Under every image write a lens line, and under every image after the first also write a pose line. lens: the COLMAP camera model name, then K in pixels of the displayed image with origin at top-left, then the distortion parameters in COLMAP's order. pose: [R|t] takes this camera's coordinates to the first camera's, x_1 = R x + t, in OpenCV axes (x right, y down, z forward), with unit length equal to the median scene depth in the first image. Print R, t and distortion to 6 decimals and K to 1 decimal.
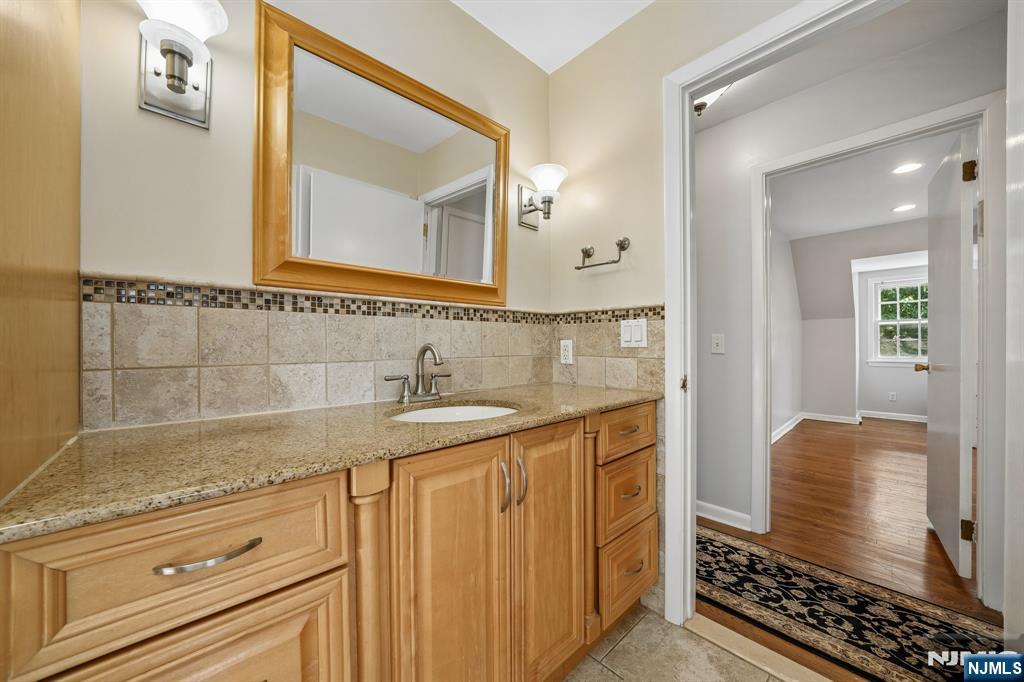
lens RADIAL K [[360.4, 0, 509.1], [0, 360.4, 346.7], [0, 0, 1]] dist [-0.020430, 0.000826]
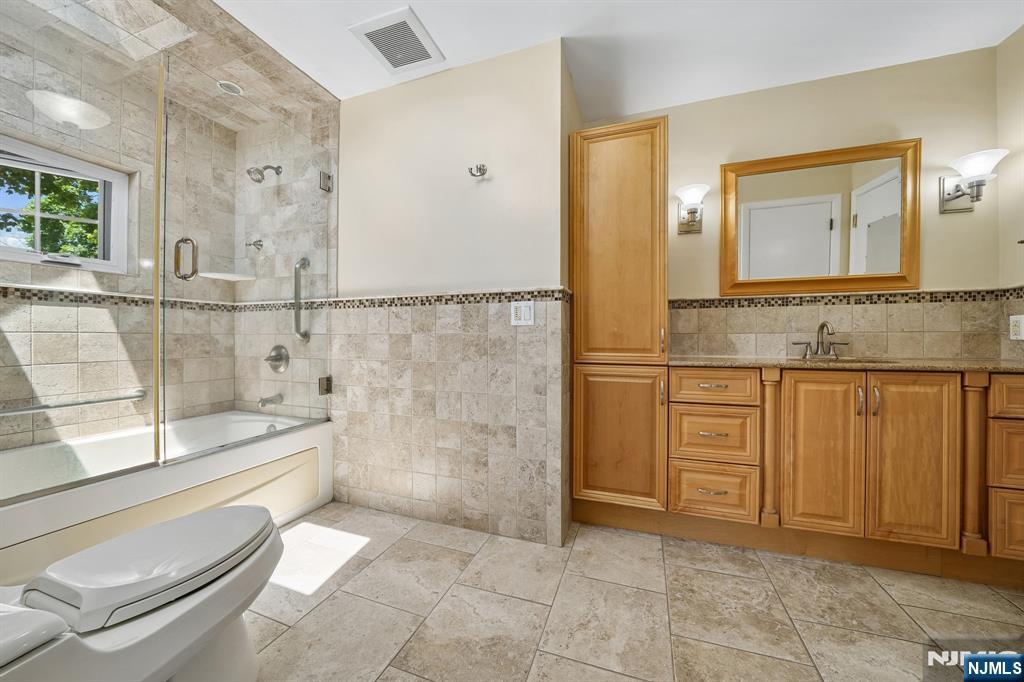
lens RADIAL K [[360.4, 0, 515.1], [0, 360.4, 339.9], [0, 0, 1]] dist [-0.020430, 0.000826]
pose [[0.460661, 0.007339, -0.887546, 0.506390], [-0.002733, 0.999973, 0.006850, 0.061836], [0.887572, -0.000730, 0.460669, -0.874143]]
